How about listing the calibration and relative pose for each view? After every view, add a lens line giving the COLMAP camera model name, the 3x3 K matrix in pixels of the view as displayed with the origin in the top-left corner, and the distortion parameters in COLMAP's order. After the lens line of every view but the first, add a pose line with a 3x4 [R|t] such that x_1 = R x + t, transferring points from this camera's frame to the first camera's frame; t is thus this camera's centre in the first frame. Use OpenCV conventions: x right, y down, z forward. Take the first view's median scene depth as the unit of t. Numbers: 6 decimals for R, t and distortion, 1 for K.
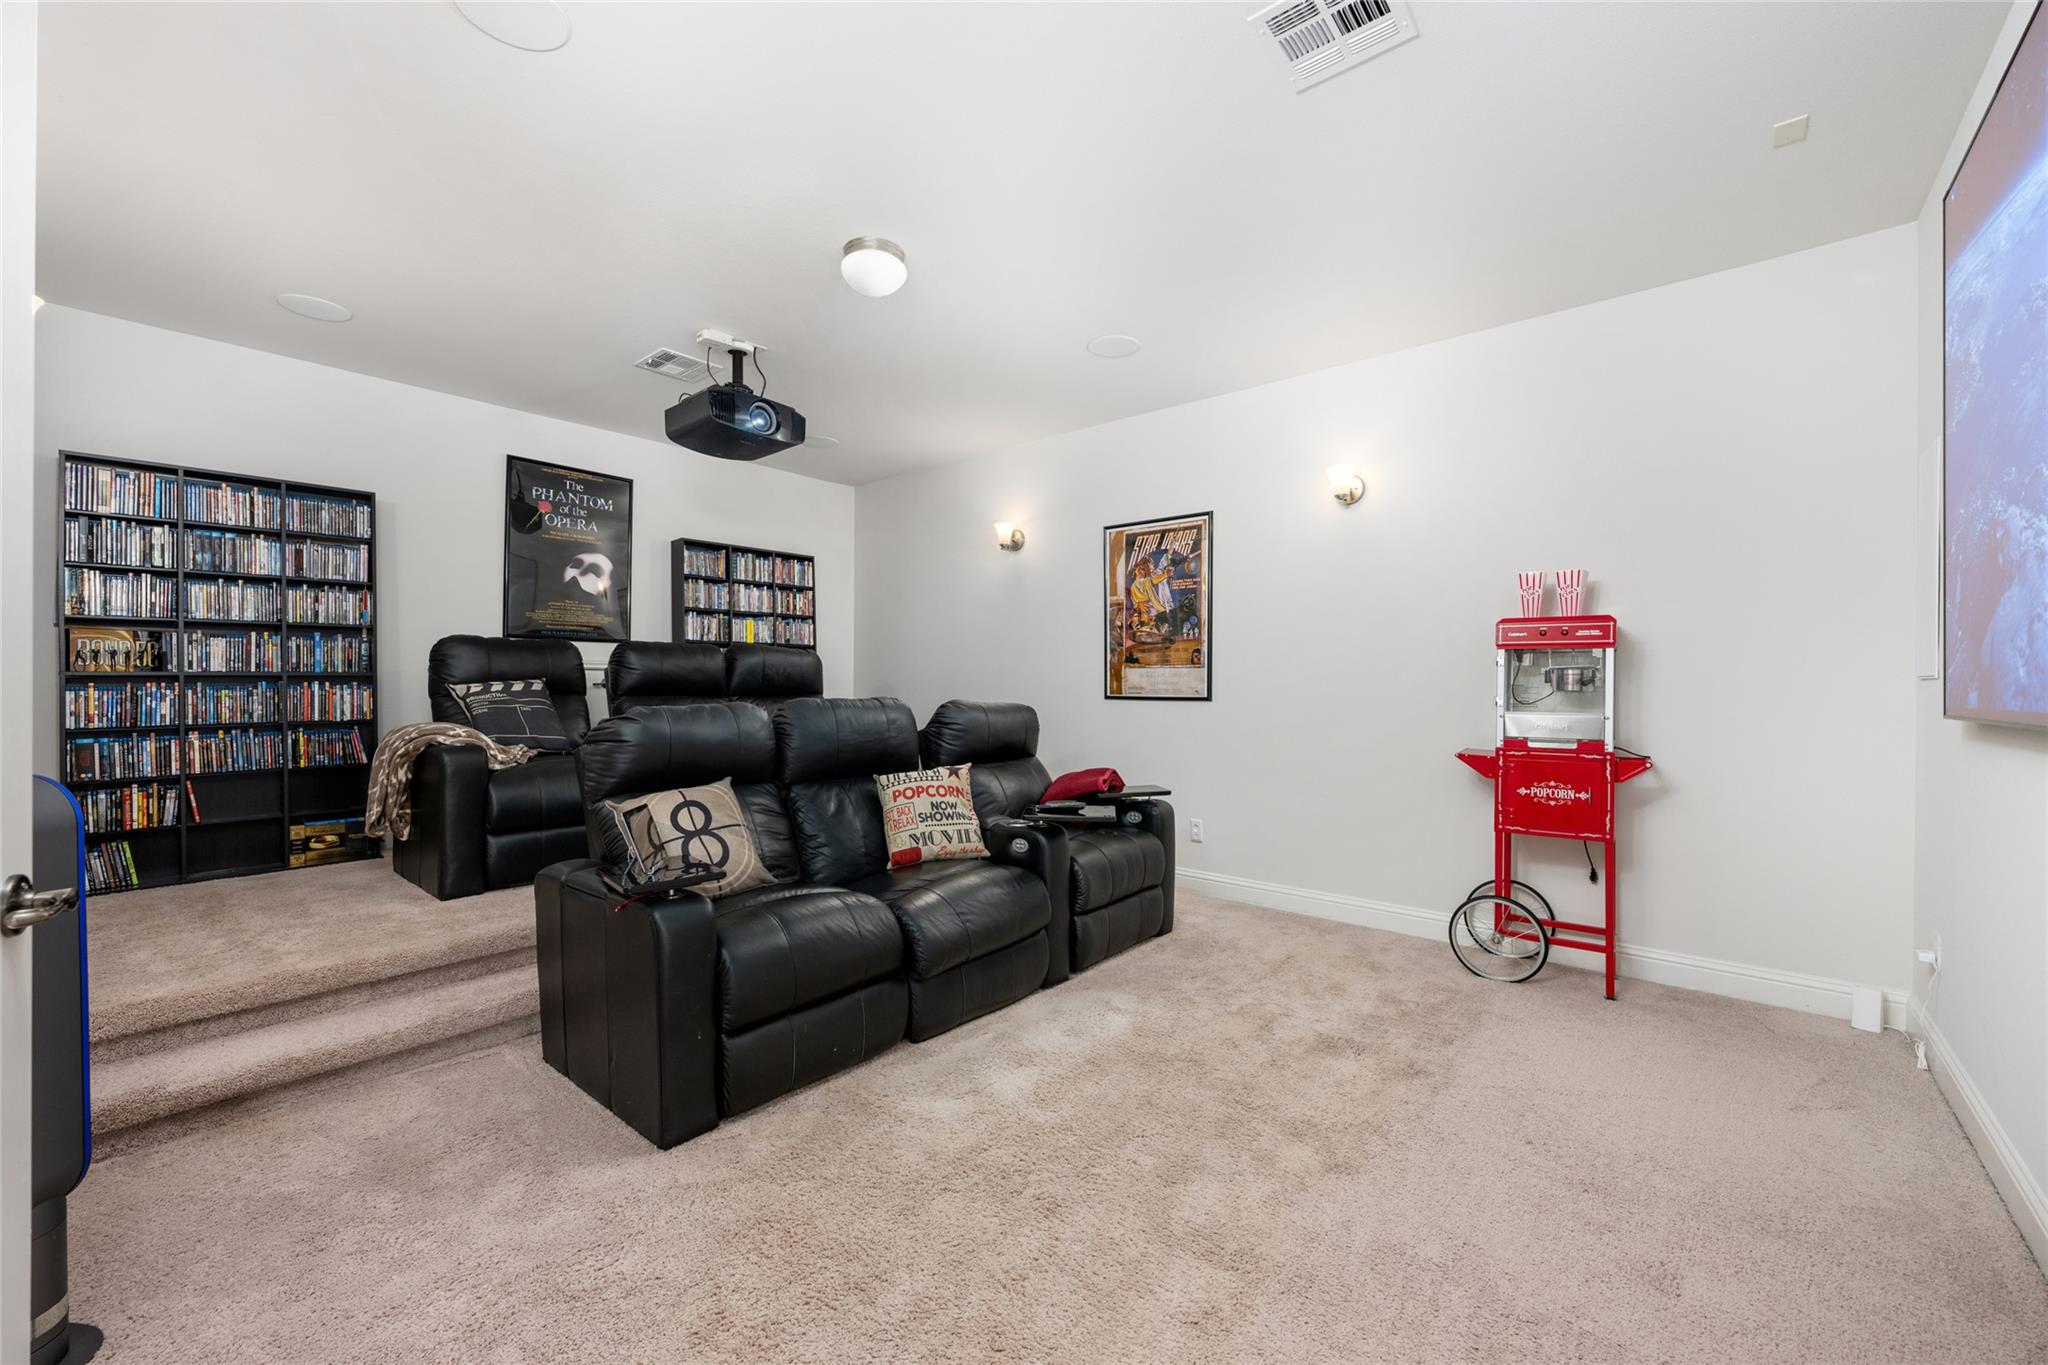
lens RADIAL K [[803.3, 0, 1028.1], [0, 803.3, 694.3], [0, 0, 1]] dist [-0.009937, -0.000059]
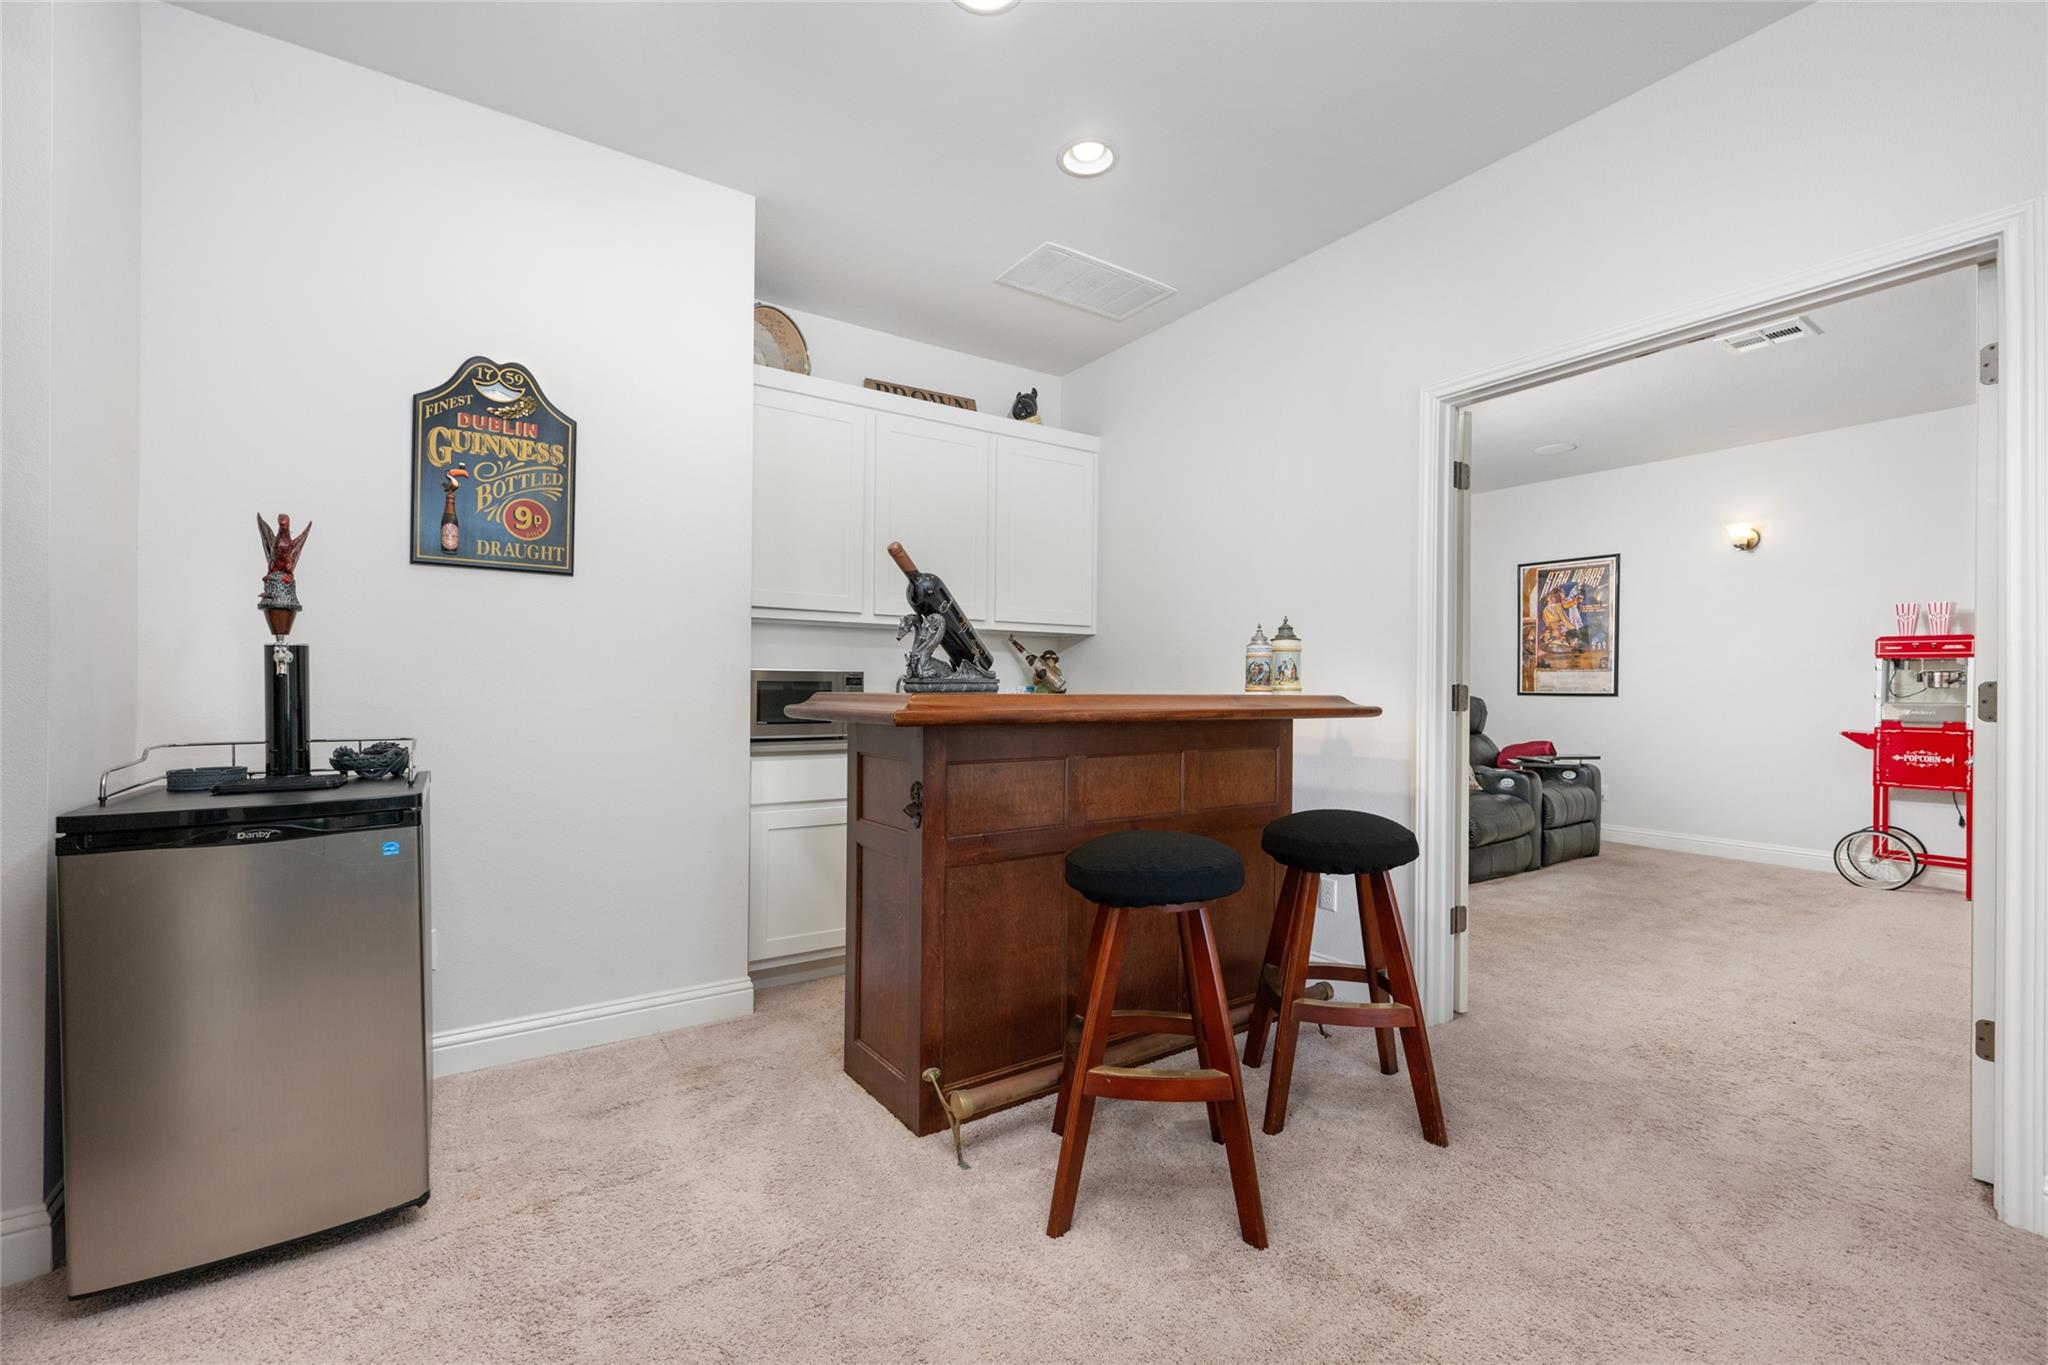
lens RADIAL K [[874.4, 0, 1021.3], [0, 874.4, 692.0], [0, 0, 1]] dist [-0.000530, -0.000719]
pose [[0.967413, 0.008720, -0.253055, -0.430744], [-0.011639, 0.999882, -0.010042, 0.032454], [0.252937, 0.012660, 0.967400, -0.777671]]
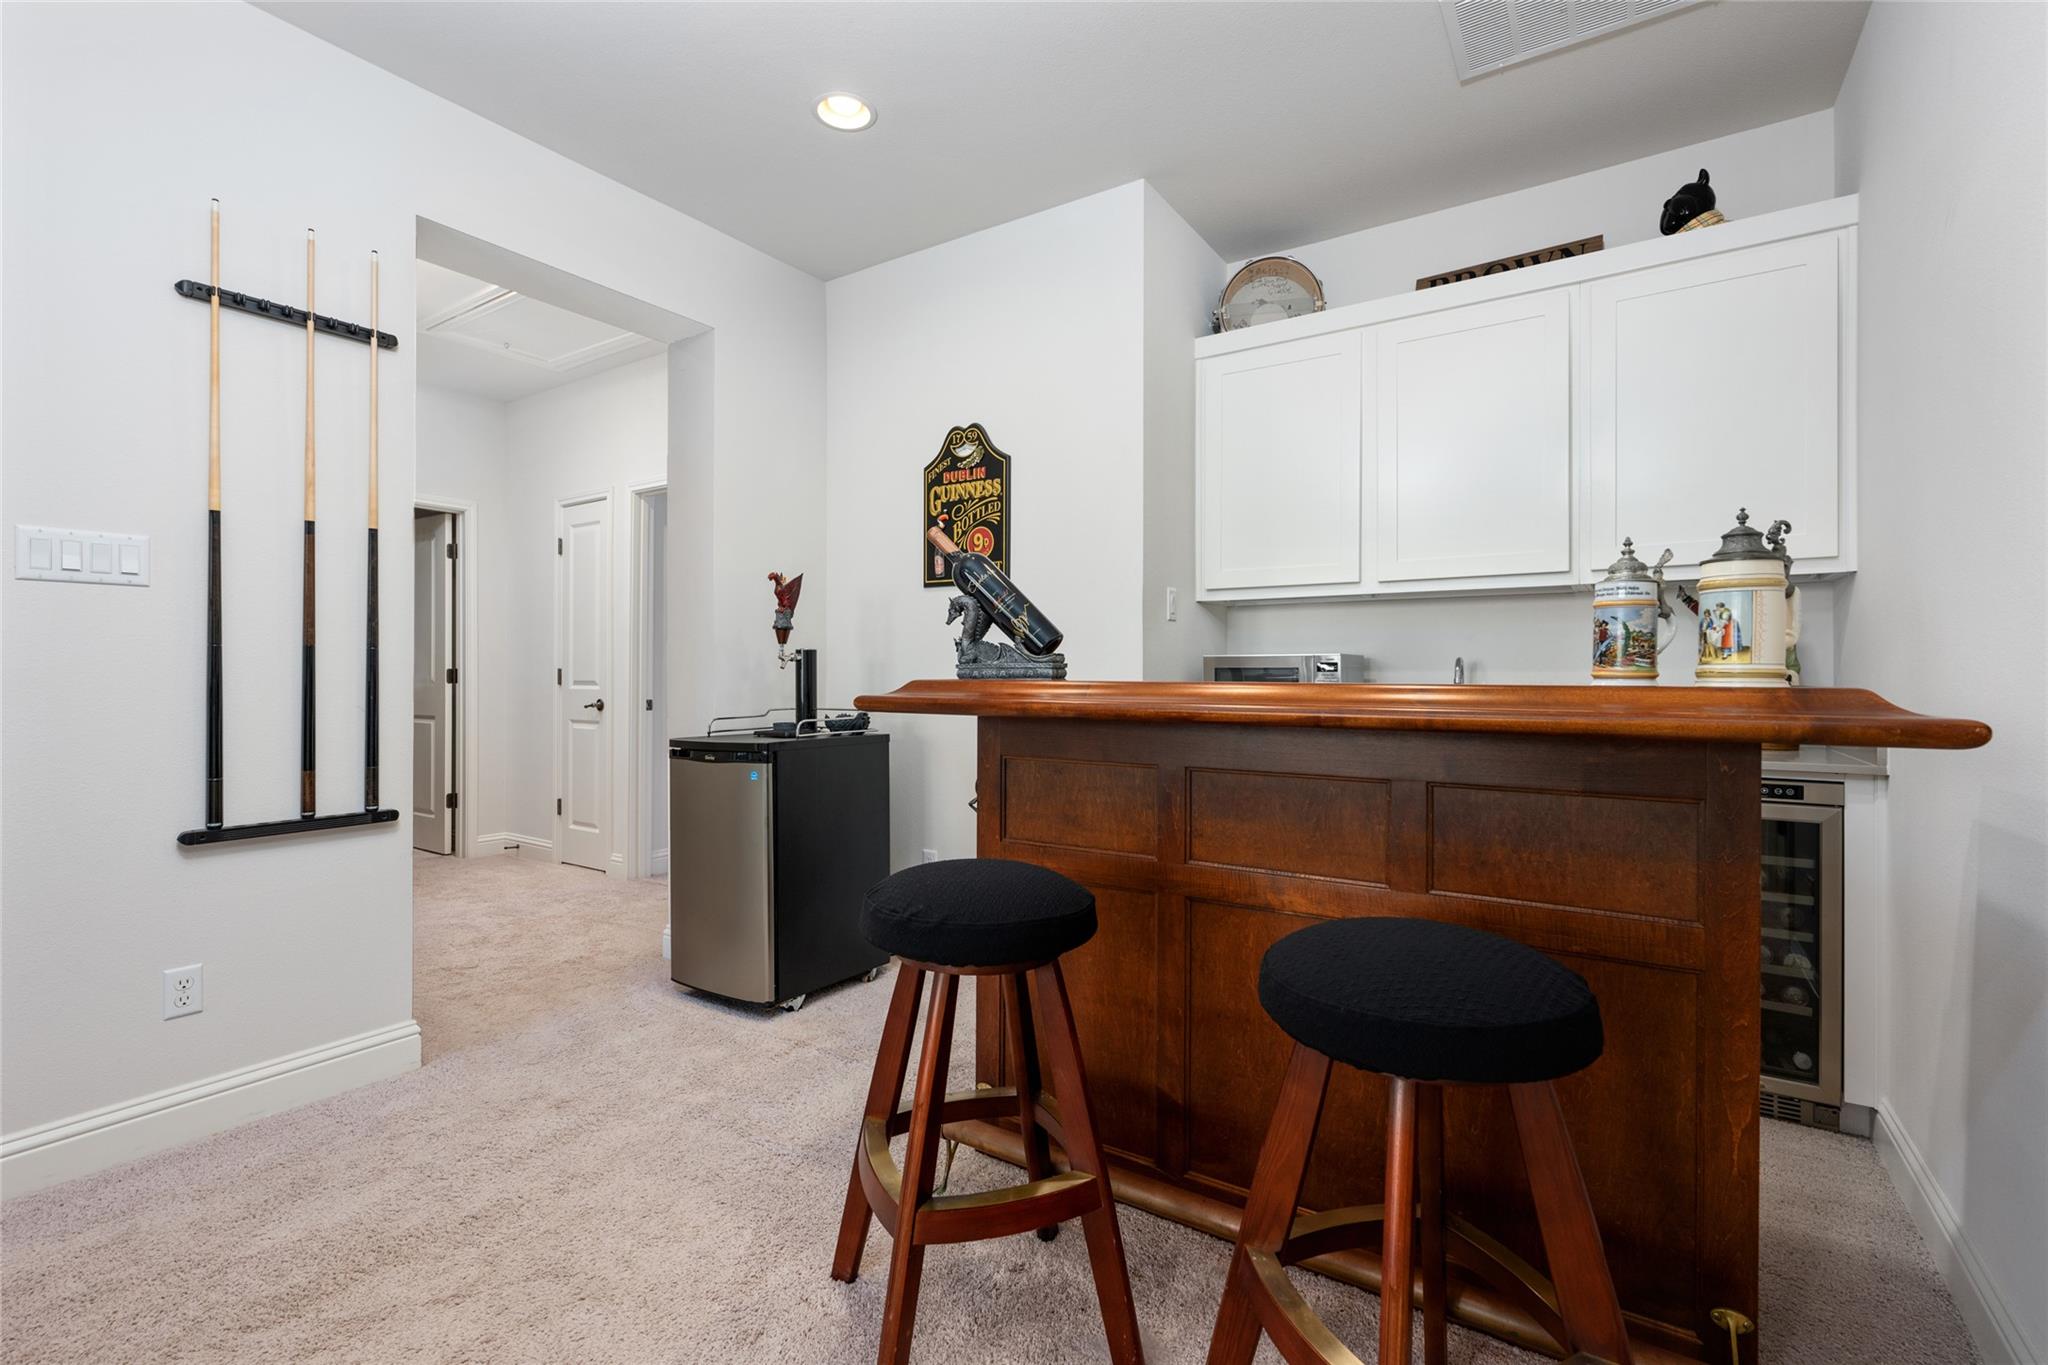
lens RADIAL K [[915.6, 0, 1026.4], [0, 915.6, 669.7], [0, 0, 1]] dist [-0.000311, -0.000653]
pose [[0.118824, -0.002441, -0.992912, -0.054854], [-0.016154, 0.999860, -0.004391, 0.023696], [0.992784, 0.016561, 0.118767, -0.254230]]
